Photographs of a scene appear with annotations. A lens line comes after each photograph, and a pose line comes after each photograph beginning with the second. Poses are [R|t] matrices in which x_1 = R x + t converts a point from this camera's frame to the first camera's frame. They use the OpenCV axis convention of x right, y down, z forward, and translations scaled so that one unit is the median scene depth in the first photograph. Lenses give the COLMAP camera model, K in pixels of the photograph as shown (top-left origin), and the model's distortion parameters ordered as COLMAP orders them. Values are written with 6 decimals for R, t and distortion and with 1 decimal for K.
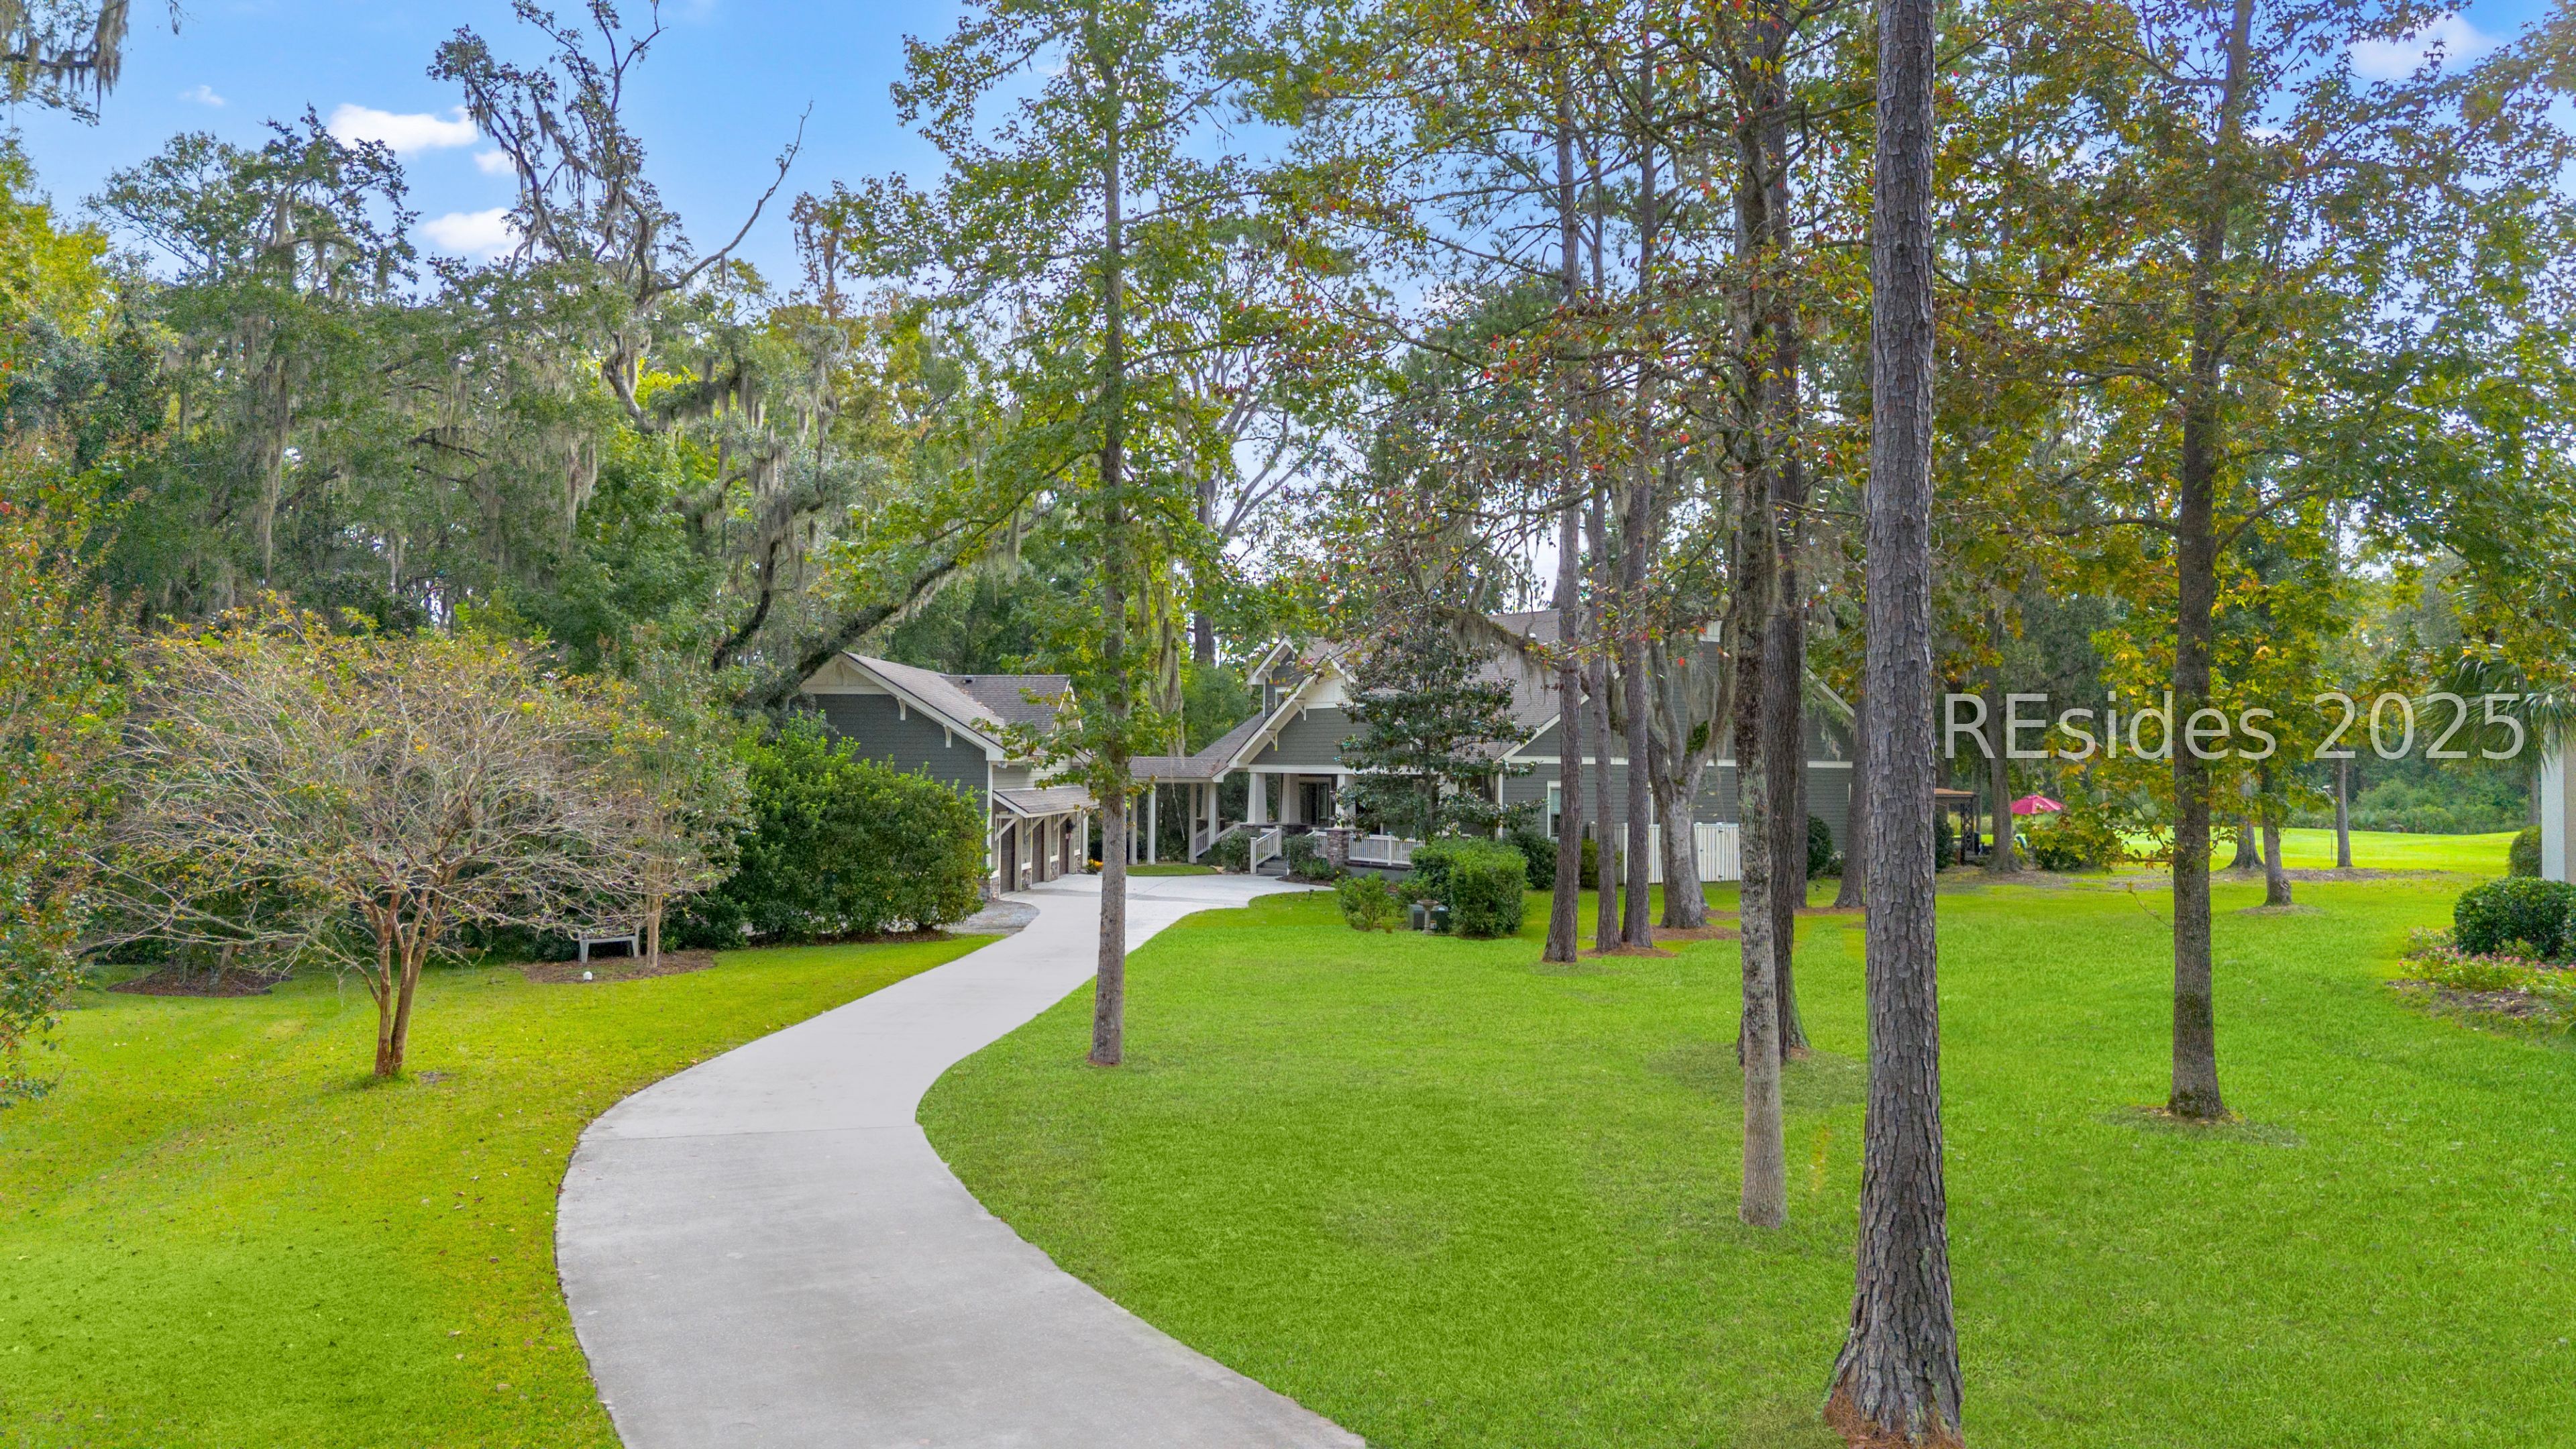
lens RADIAL K [[1782.2, 0, 1341.4], [0, 1782.2, 730.5], [0, 0, 1]] dist [-0.006573, -0.001907]
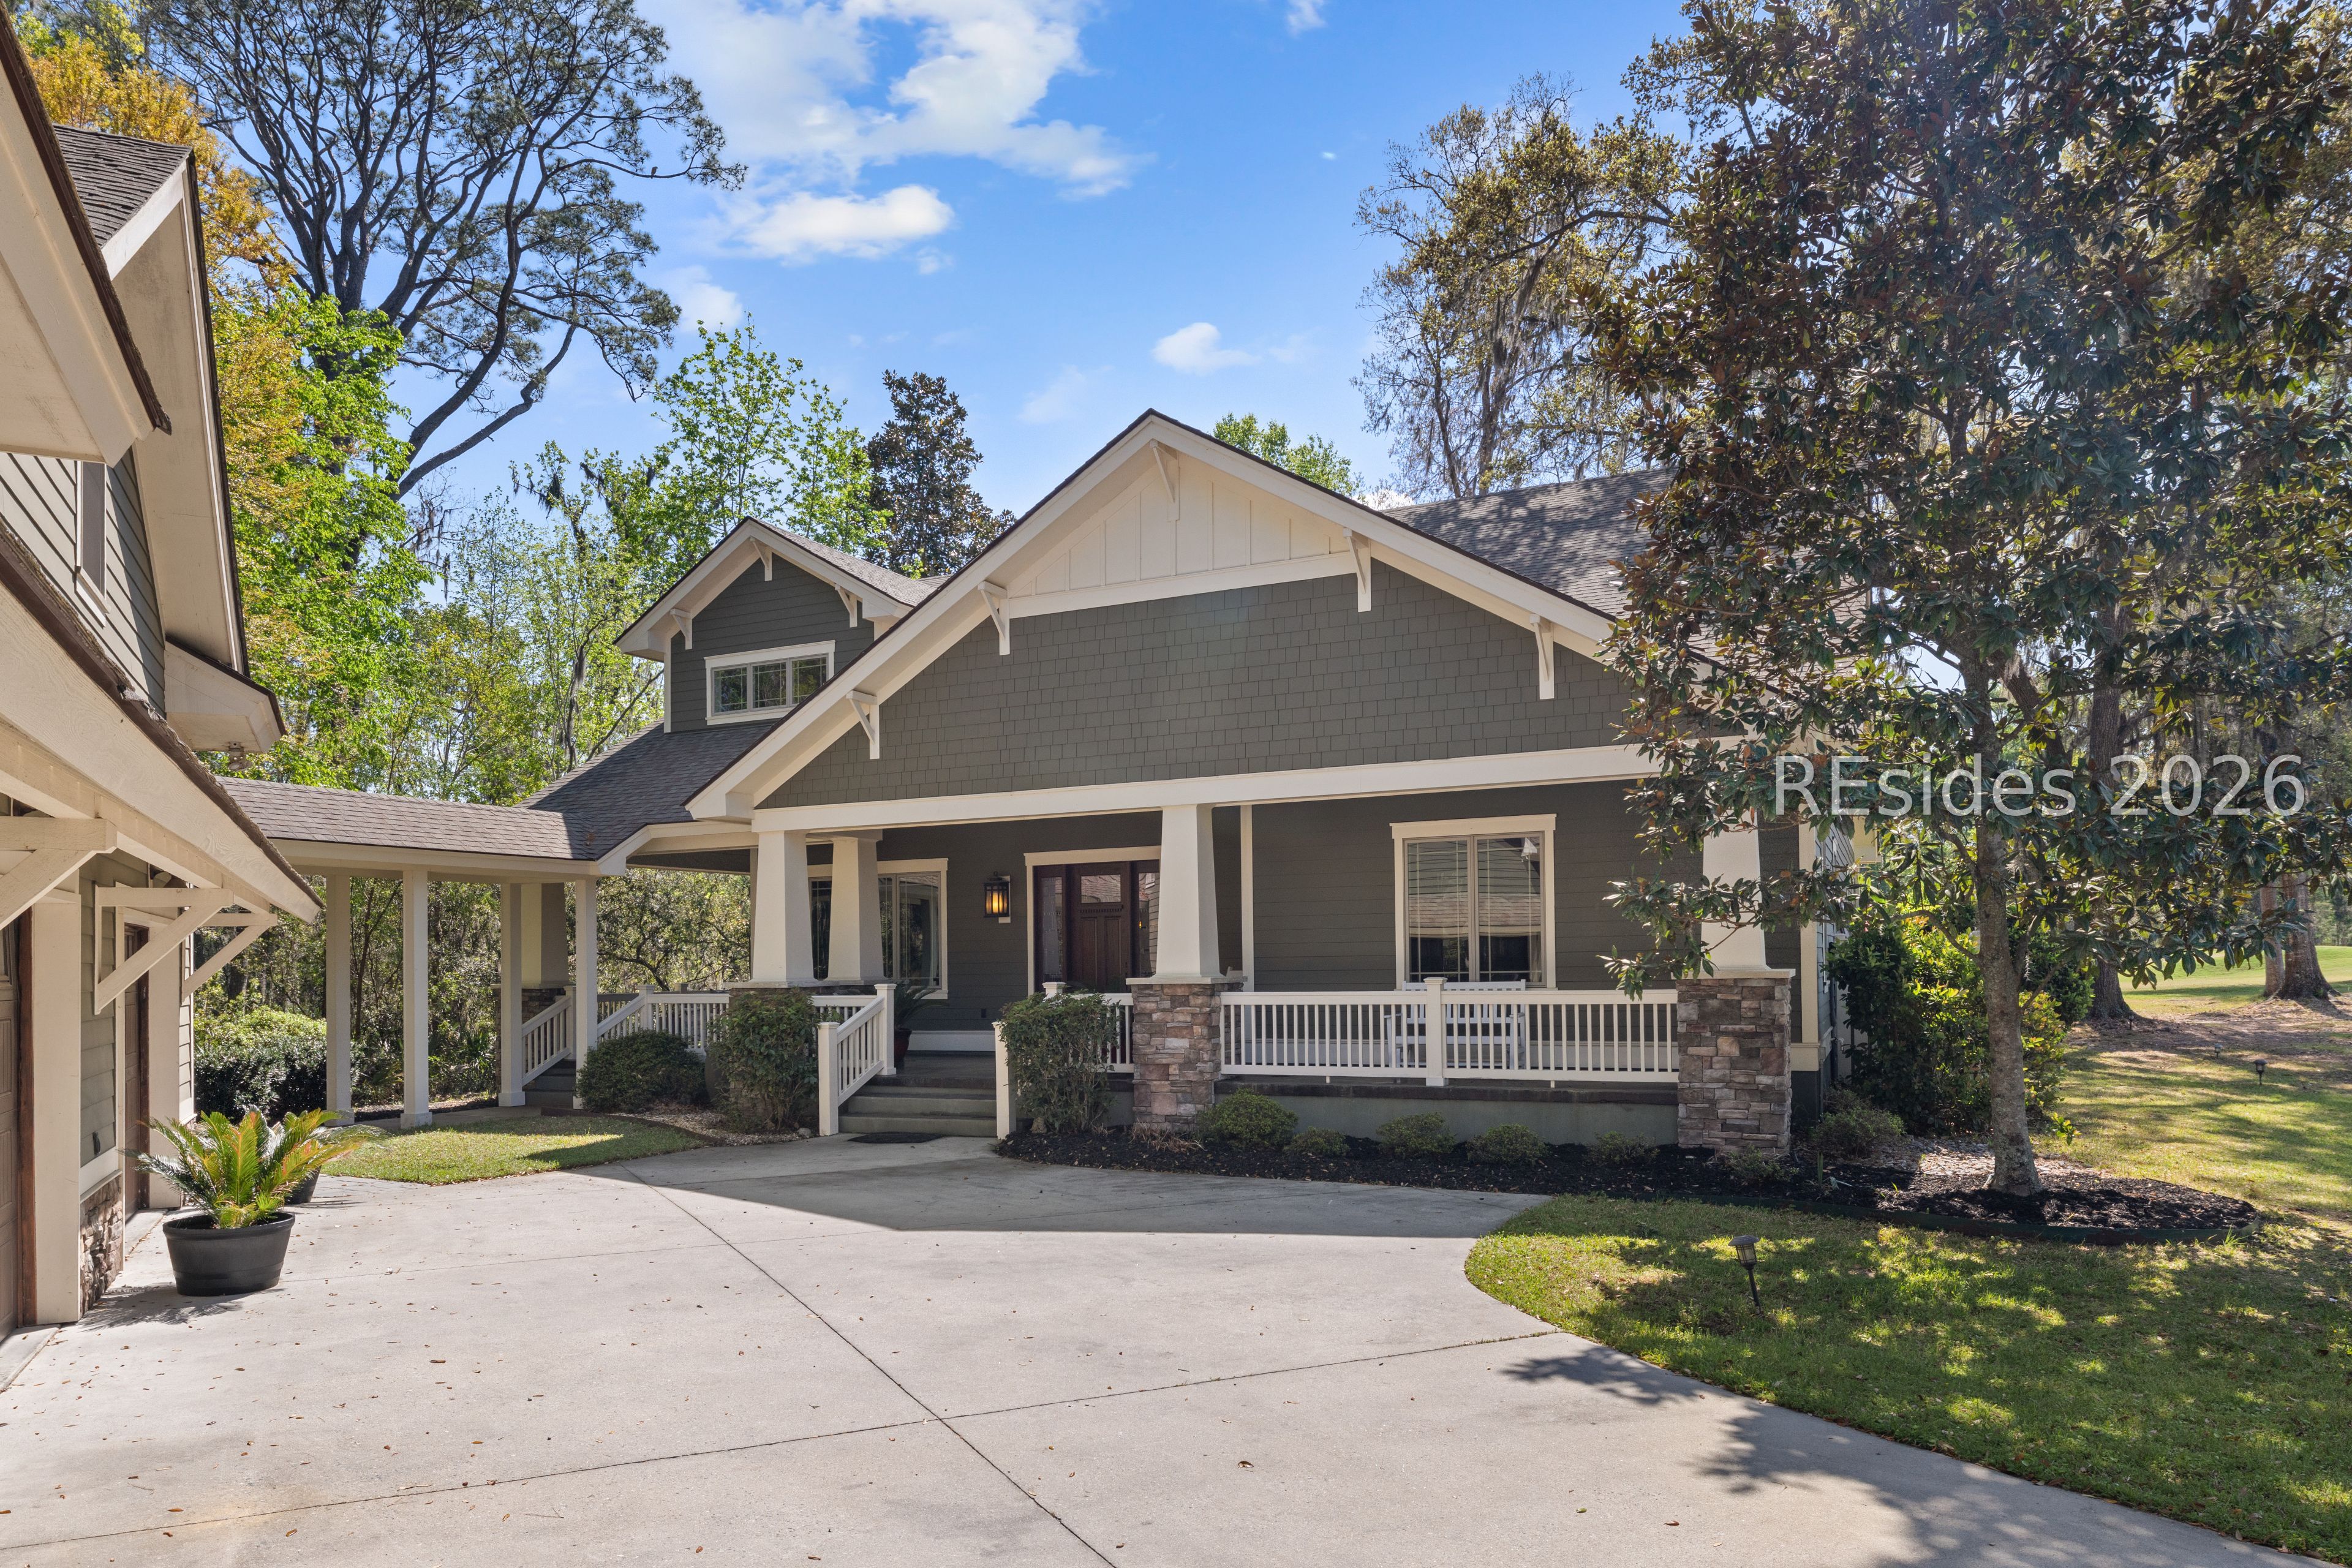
lens RADIAL K [[1495.0, 0, 1184.4], [0, 1495.0, 916.9], [0, 0, 1]] dist [-0.012323, 0.000195]
pose [[0.867033, -0.013579, 0.498066, -0.152054], [0.017934, 0.999831, -0.003961, 0.051759], [-0.497928, 0.012366, 0.867130, 0.880268]]
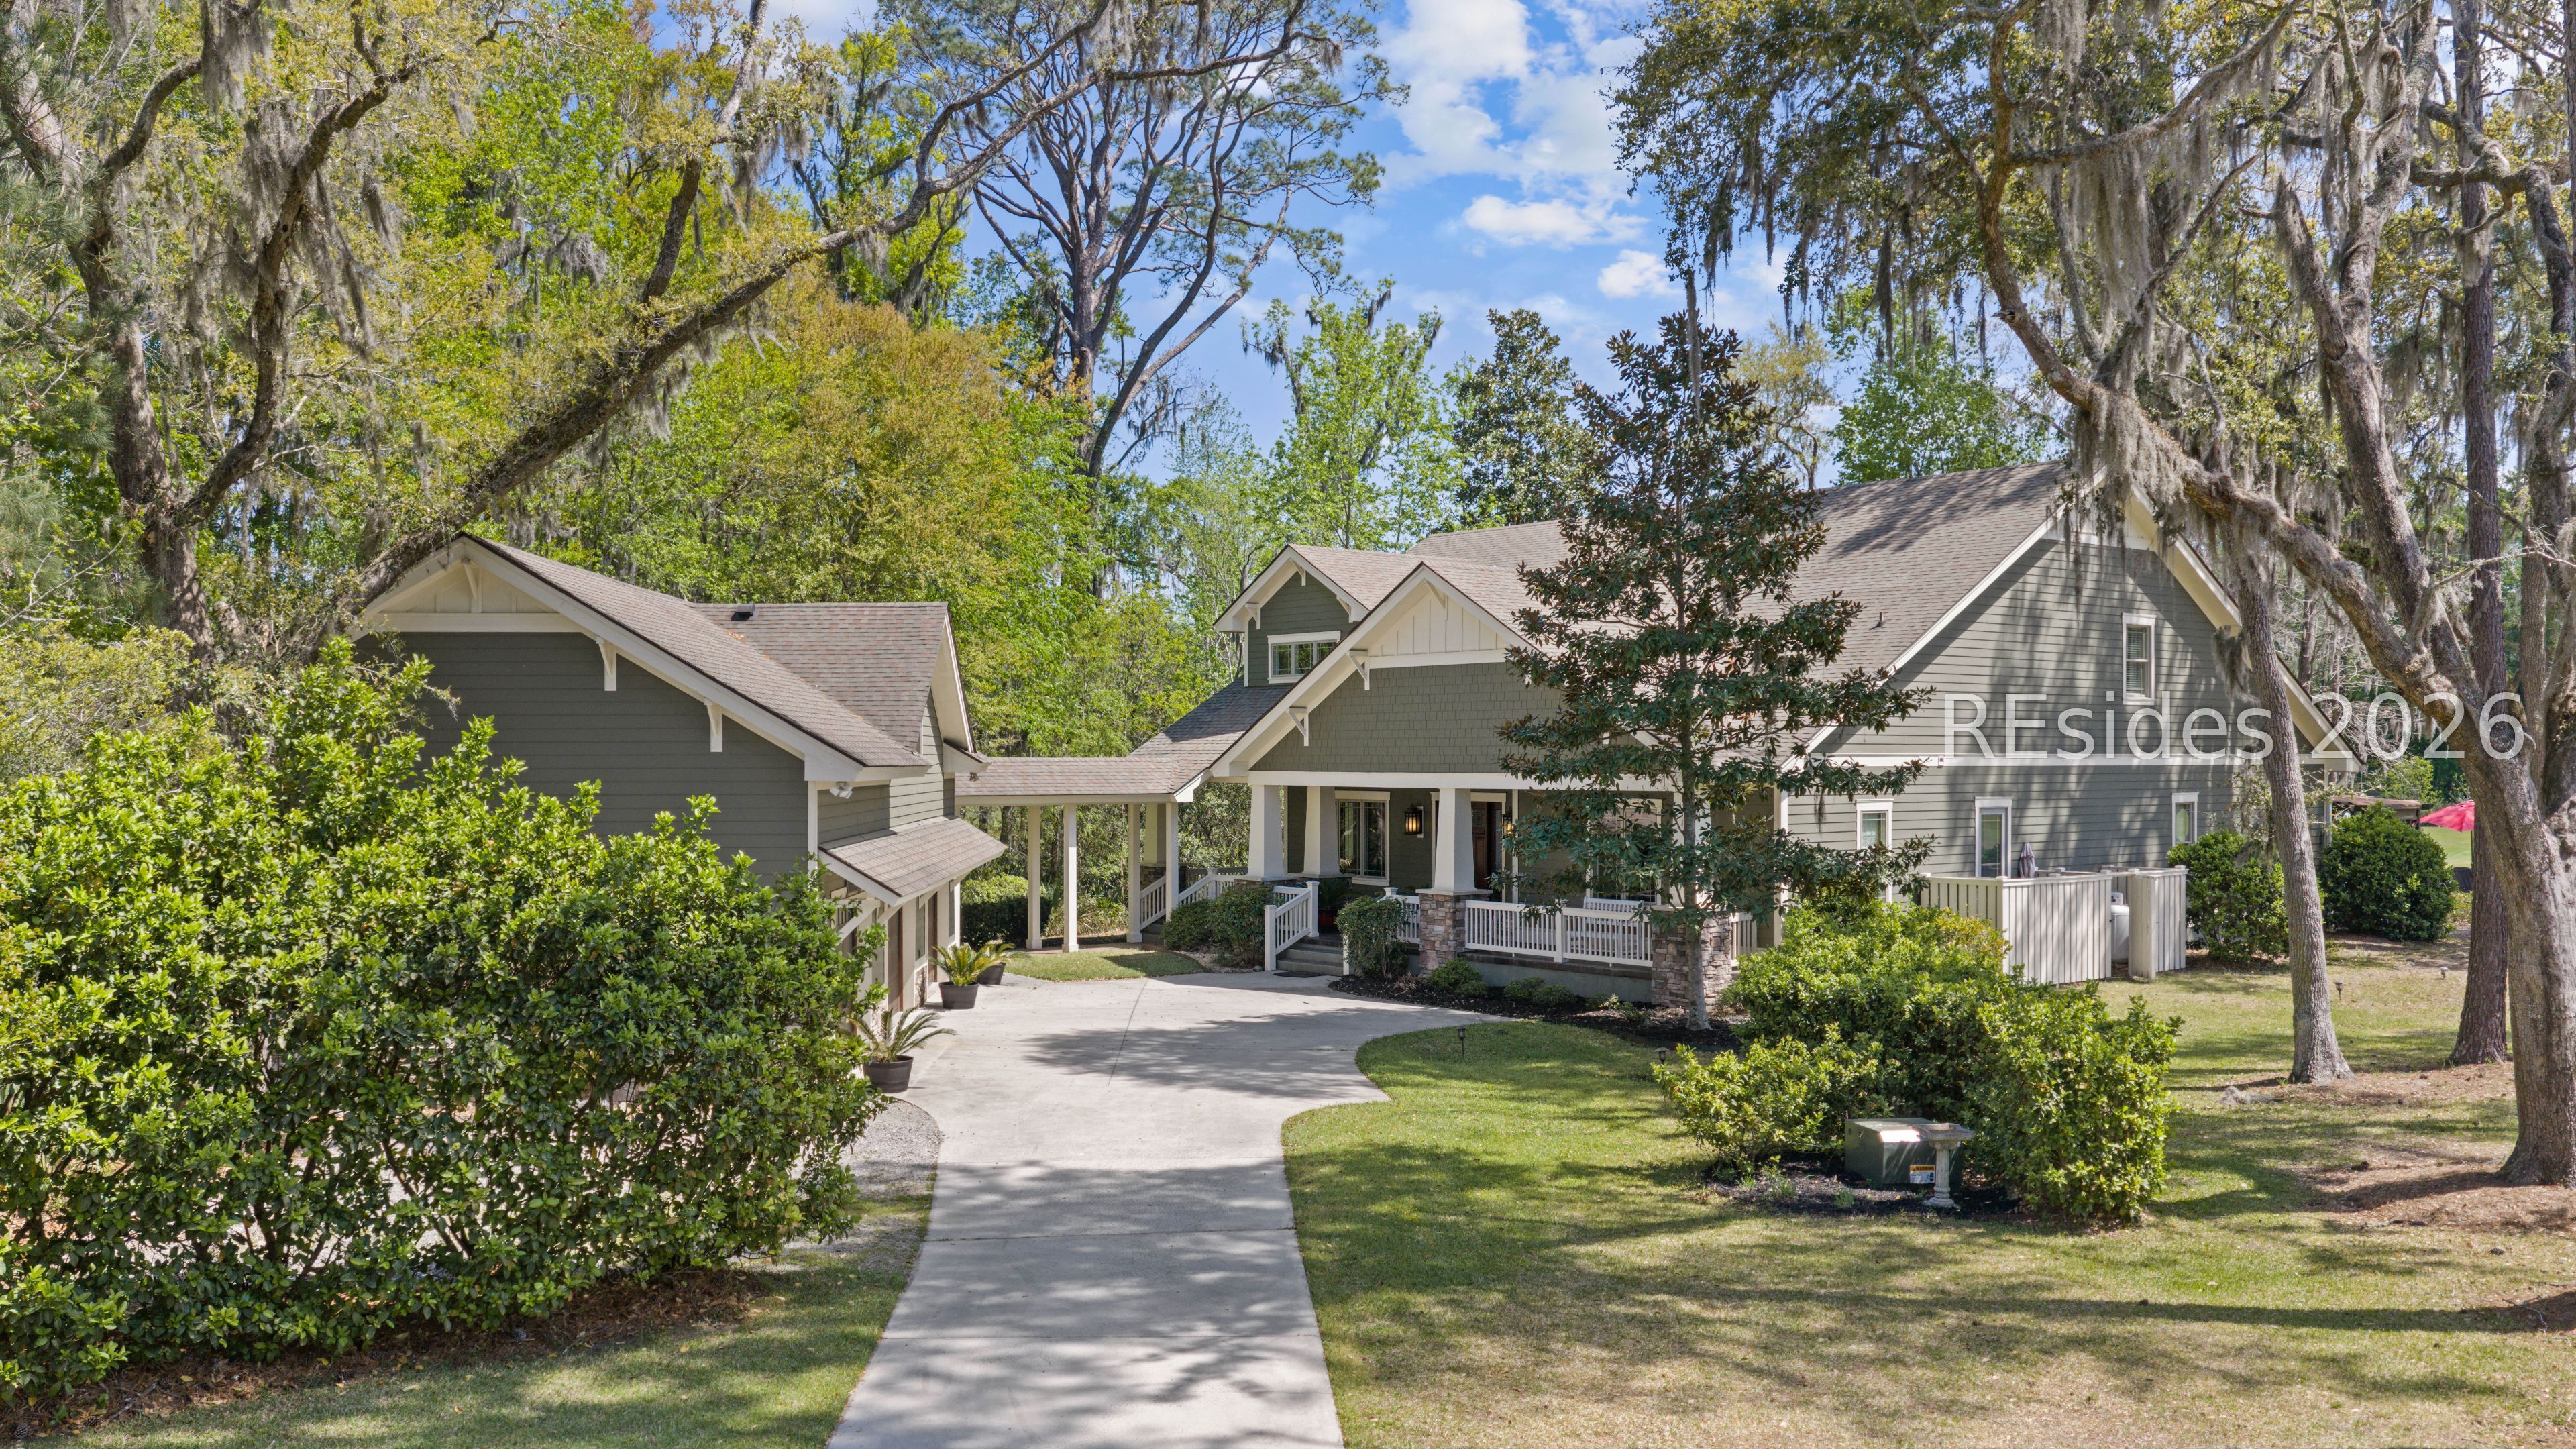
lens RADIAL K [[2111.4, 0, 1288.0], [0, 2111.4, 724.5], [0, 0, 1]] dist [0.002624, -0.007282]
pose [[0.997790, -0.011907, 0.065377, -0.102468], [0.011546, 0.999916, 0.005901, 0.000981], [-0.065441, -0.005133, 0.997843, 0.422819]]
